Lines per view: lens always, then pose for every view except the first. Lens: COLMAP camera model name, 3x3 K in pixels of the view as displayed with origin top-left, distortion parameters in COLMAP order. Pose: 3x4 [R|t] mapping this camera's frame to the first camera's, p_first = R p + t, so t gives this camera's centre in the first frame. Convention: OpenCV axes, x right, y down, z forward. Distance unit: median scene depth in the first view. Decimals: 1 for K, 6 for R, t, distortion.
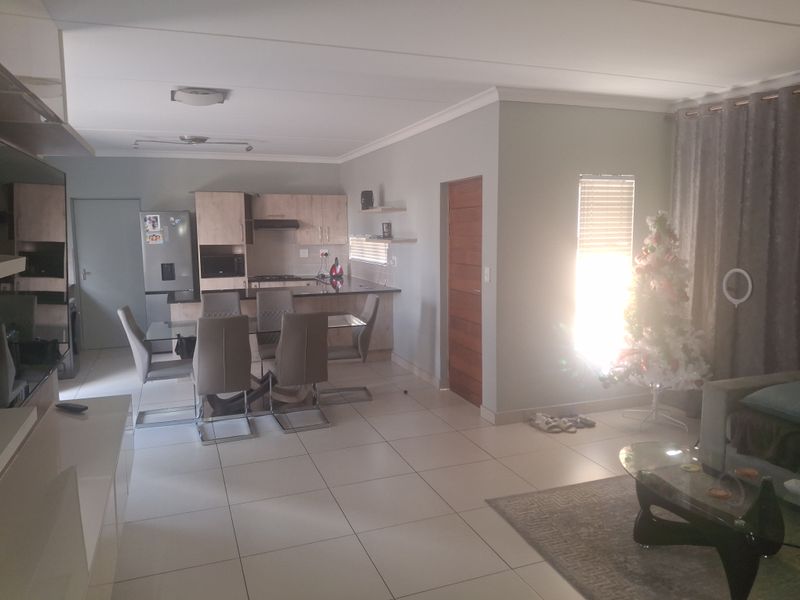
lens RADIAL K [[600.8, 0, 404.7], [0, 600.8, 296.0], [0, 0, 1]] dist [0.177052, -0.252951]
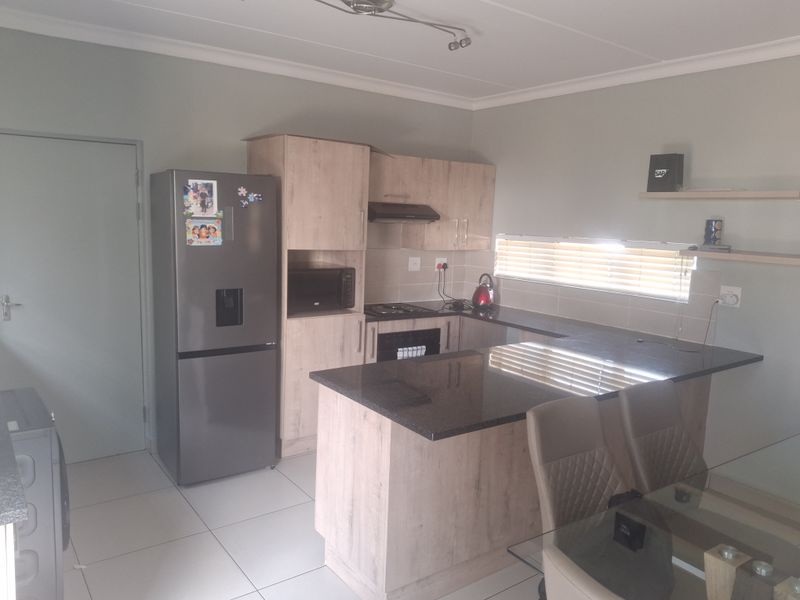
lens RADIAL K [[600.8, 0, 404.7], [0, 600.8, 296.0], [0, 0, 1]] dist [0.177052, -0.252951]
pose [[0.963125, 0.010729, 0.268840, -0.364683], [-0.014783, 0.999805, 0.013061, -0.053030], [-0.268648, -0.016553, 0.963096, 0.504674]]
